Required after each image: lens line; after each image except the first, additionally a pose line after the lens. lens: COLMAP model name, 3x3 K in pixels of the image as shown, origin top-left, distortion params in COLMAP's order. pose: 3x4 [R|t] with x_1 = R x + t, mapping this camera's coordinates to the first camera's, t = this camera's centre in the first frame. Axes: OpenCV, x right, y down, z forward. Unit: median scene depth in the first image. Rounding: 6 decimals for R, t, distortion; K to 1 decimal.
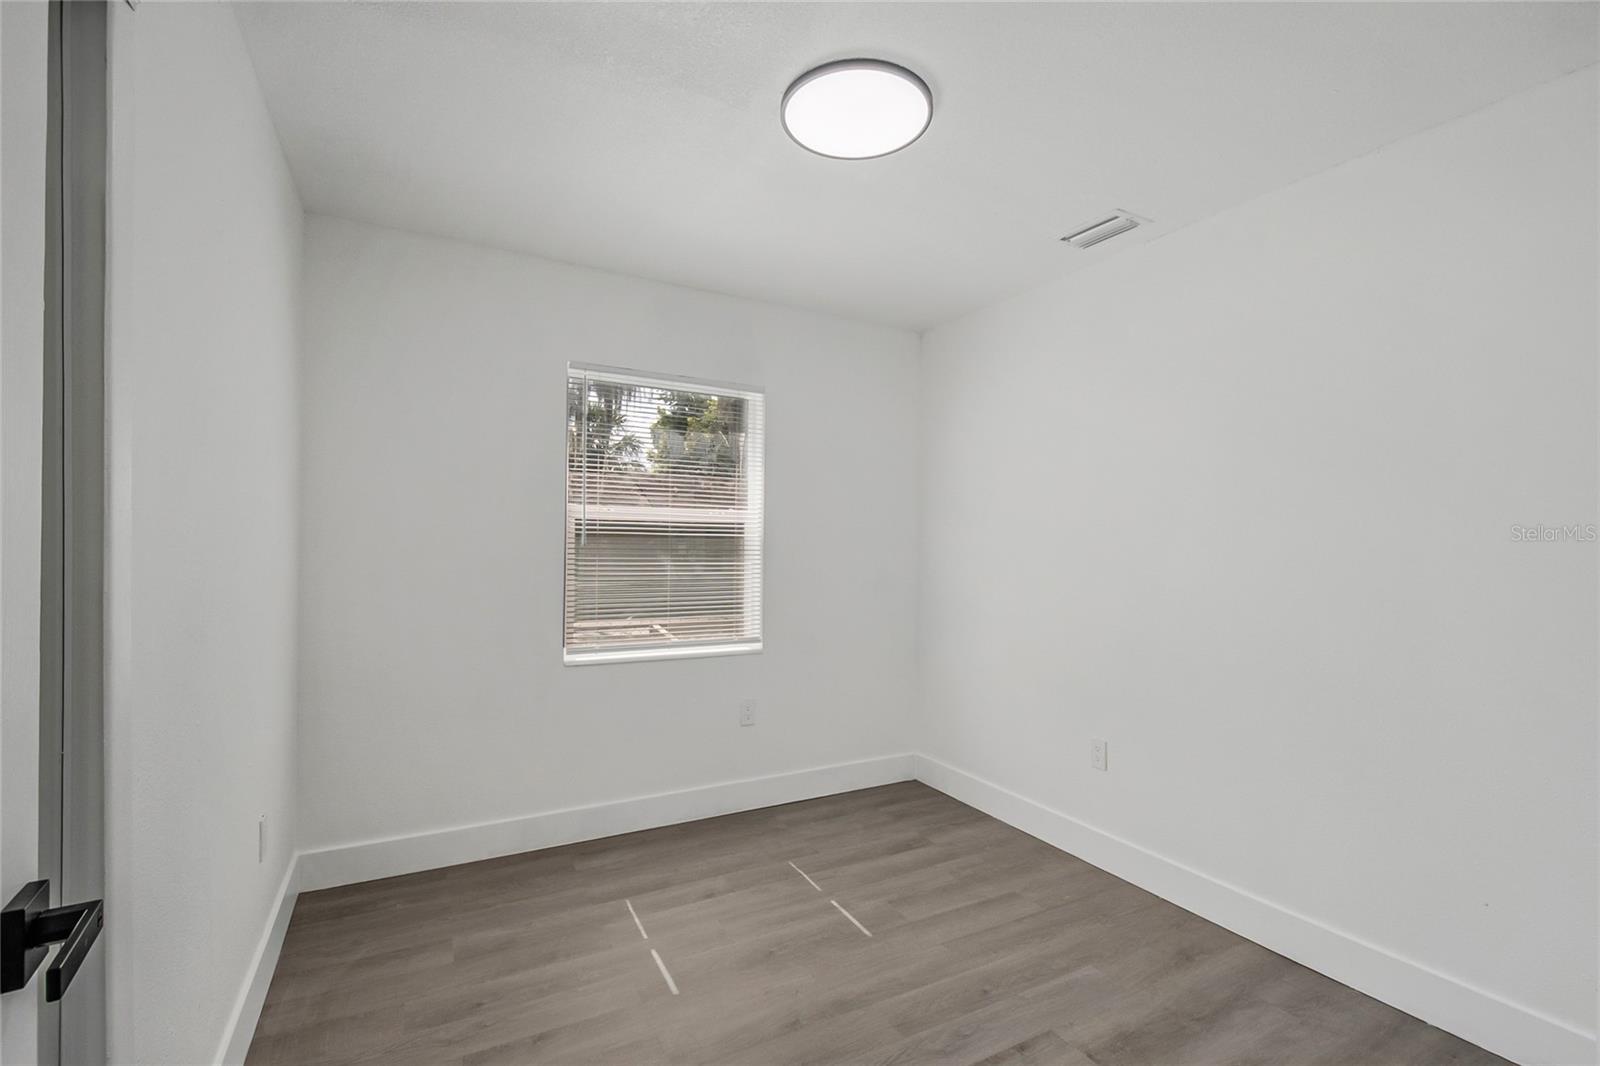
lens RADIAL K [[701.1, 0, 808.2], [0, 701.1, 543.4], [0, 0, 1]] dist [0.009789, -0.012340]
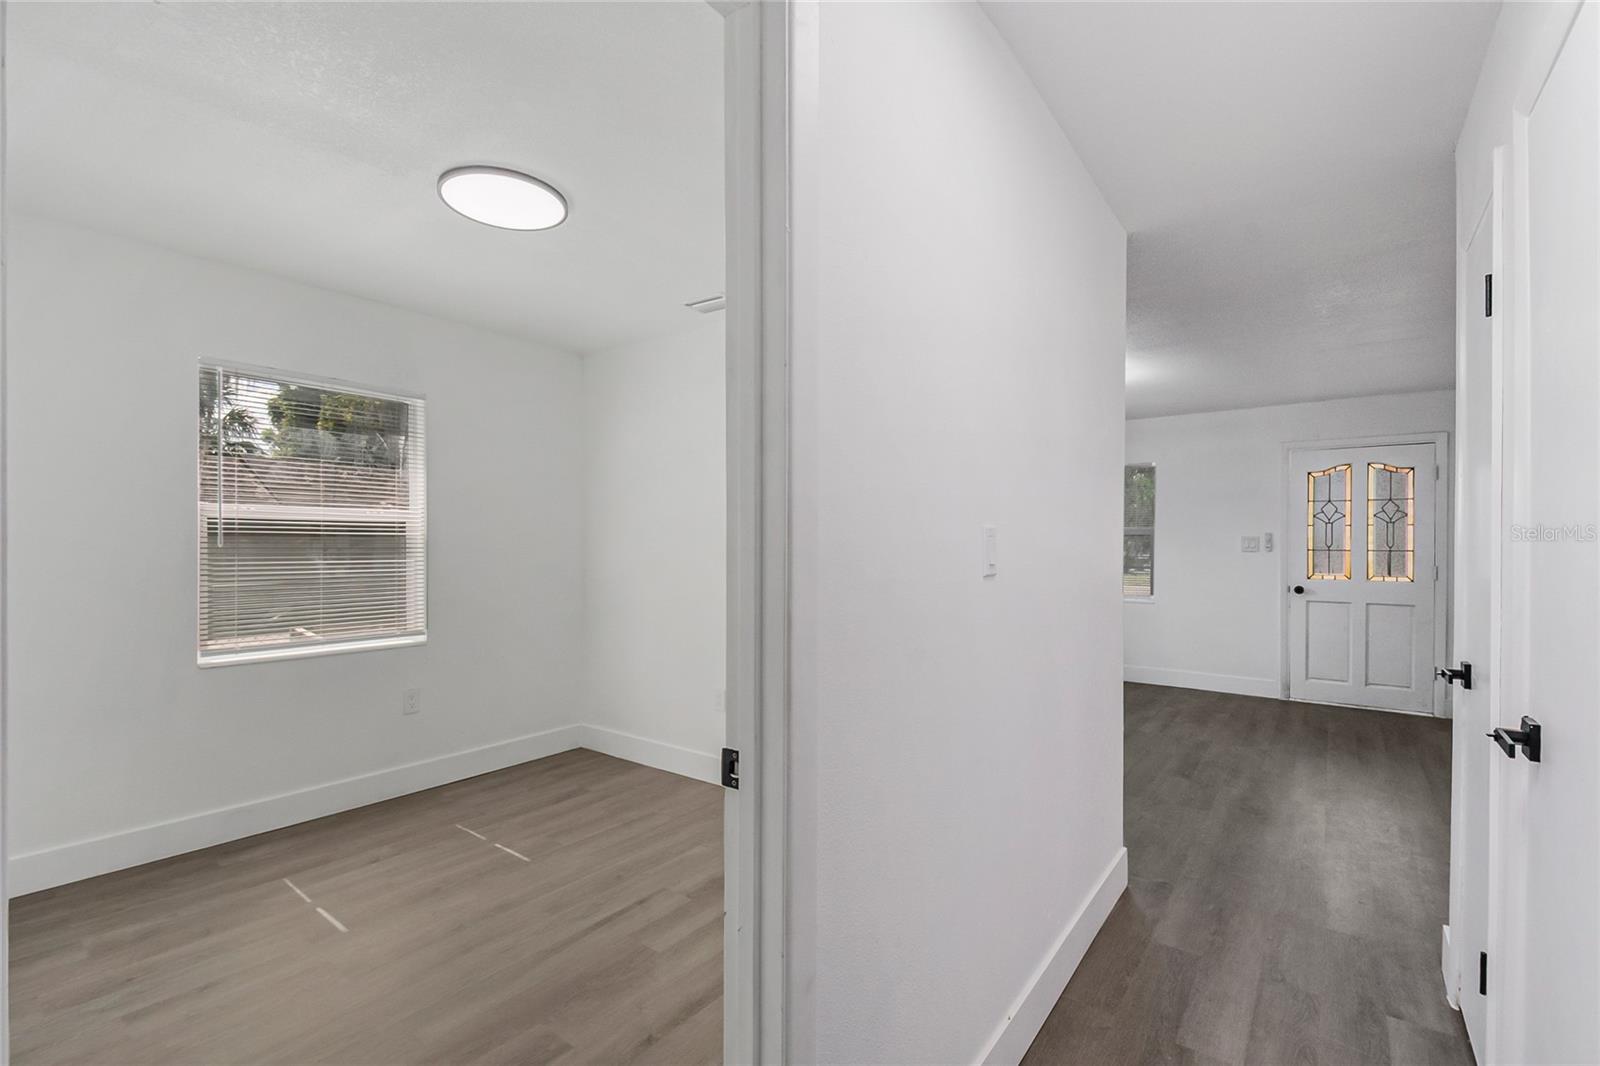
lens RADIAL K [[701.1, 0, 808.2], [0, 701.1, 543.4], [0, 0, 1]] dist [0.009789, -0.012340]
pose [[0.907503, -0.009819, 0.419932, 0.015807], [0.008125, 0.999950, 0.005822, 0.001588], [-0.419968, -0.001872, 0.907537, -0.237186]]
